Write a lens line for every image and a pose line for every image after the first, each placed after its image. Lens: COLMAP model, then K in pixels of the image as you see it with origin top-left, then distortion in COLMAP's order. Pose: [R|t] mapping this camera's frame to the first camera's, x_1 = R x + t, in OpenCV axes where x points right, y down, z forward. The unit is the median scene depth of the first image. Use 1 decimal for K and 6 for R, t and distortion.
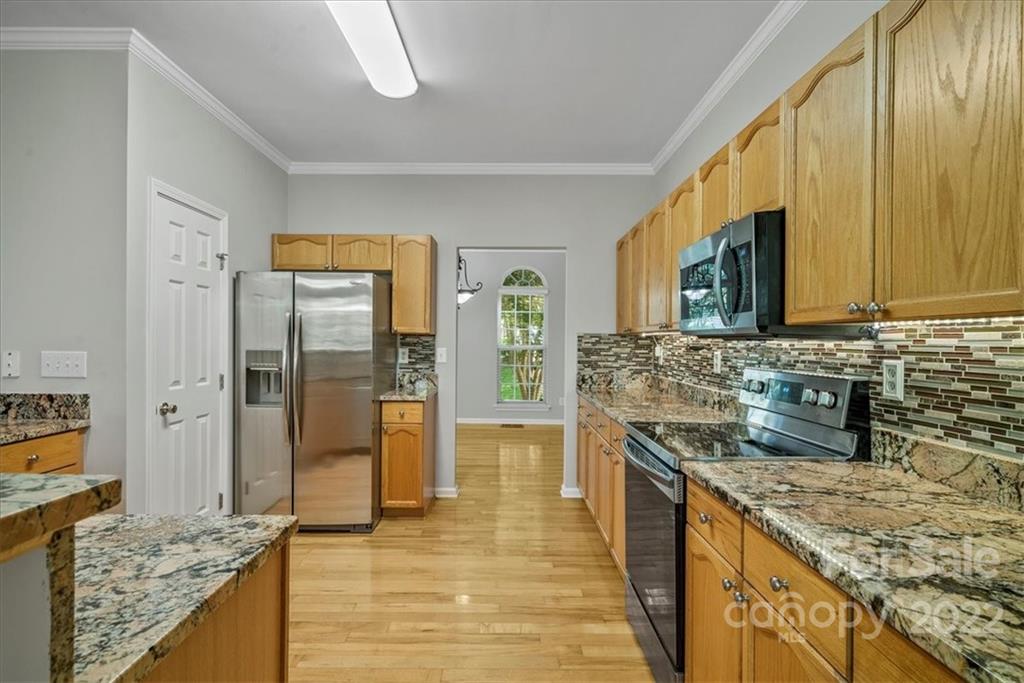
lens RADIAL K [[526.4, 0, 512.0], [0, 526.4, 341.5], [0, 0, 1]] dist [0.014003, 0.000134]
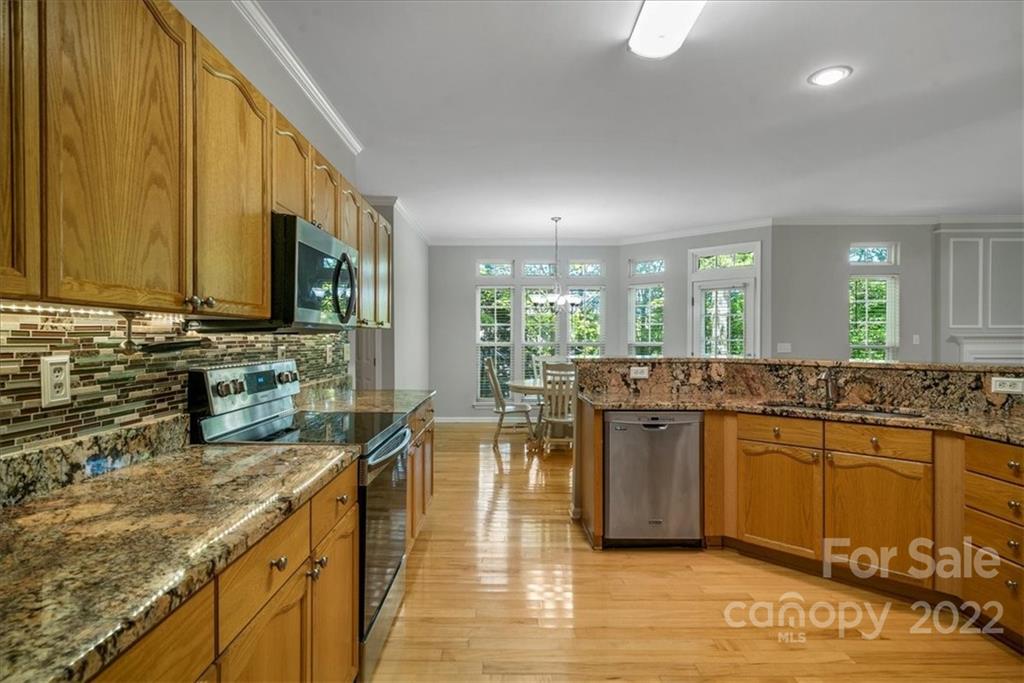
lens RADIAL K [[609.0, 0, 512.0], [0, 609.0, 341.5], [0, 0, 1]] dist [0.002484, 0.000683]
pose [[-0.999806, -0.011665, 0.015877, -0.005153], [-0.011549, 0.999906, 0.007362, -0.001803], [-0.015962, 0.007177, -0.999847, 2.168507]]
